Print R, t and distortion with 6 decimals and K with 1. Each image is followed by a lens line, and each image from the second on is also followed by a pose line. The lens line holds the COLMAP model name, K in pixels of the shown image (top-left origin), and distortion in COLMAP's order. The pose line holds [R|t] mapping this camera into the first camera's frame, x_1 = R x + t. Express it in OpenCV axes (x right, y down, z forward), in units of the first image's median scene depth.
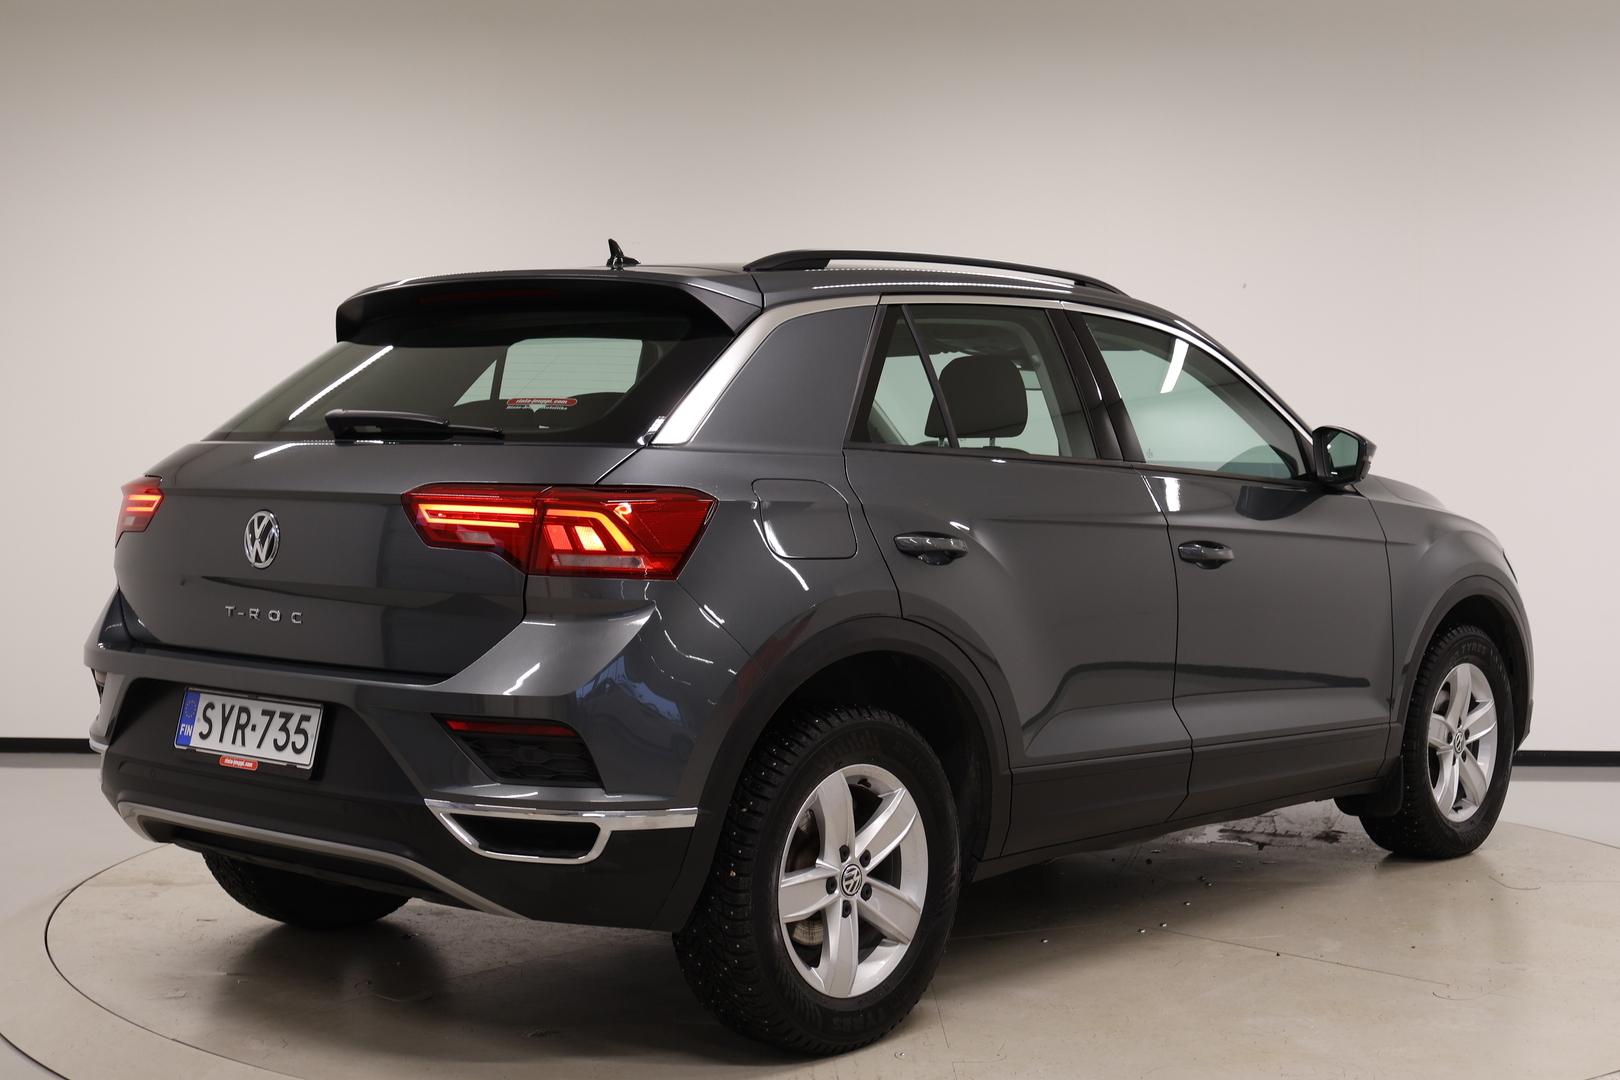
lens RADIAL K [[2326.3, 0, 809.3], [0, 2326.3, 537.1], [0, 0, 1]] dist [0.023467, 0.000000]
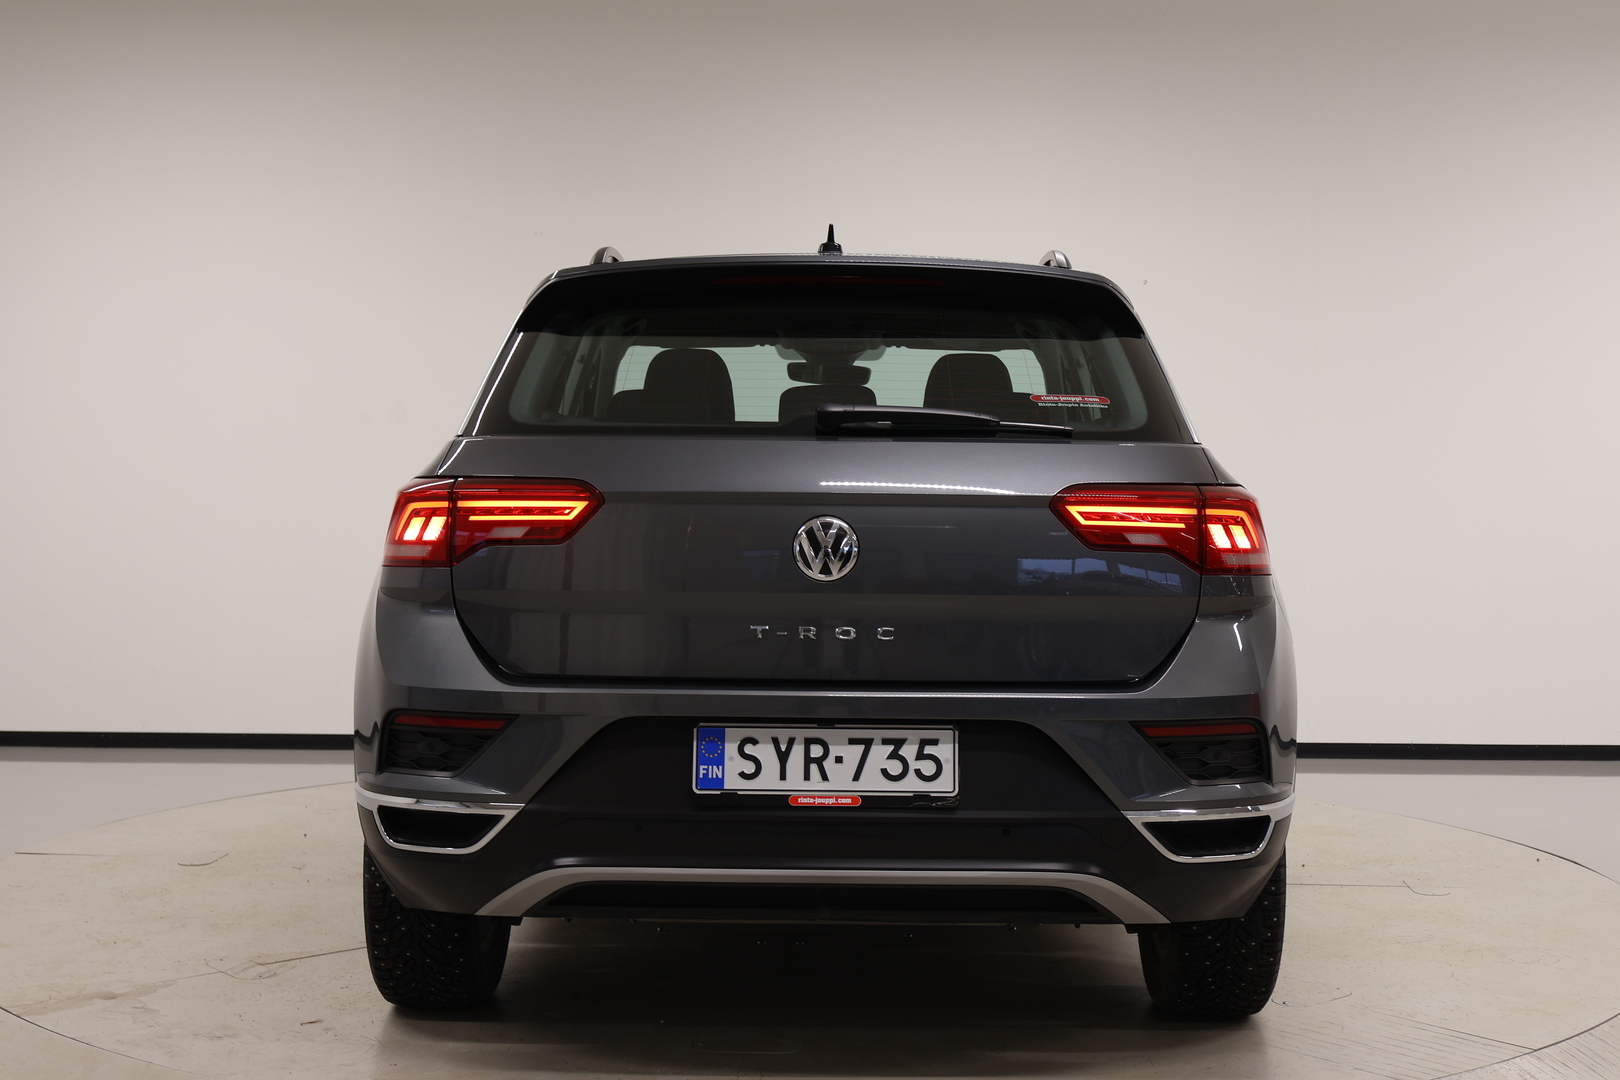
lens RADIAL K [[2326.3, 0, 809.3], [0, 2326.3, 543.2], [0, 0, 1]] dist [0.023467, 0.000000]
pose [[0.747592, -0.028613, 0.663541, -0.852079], [0.021364, 0.999591, 0.019034, -0.018746], [-0.663814, -0.000054, 0.747897, 0.345735]]
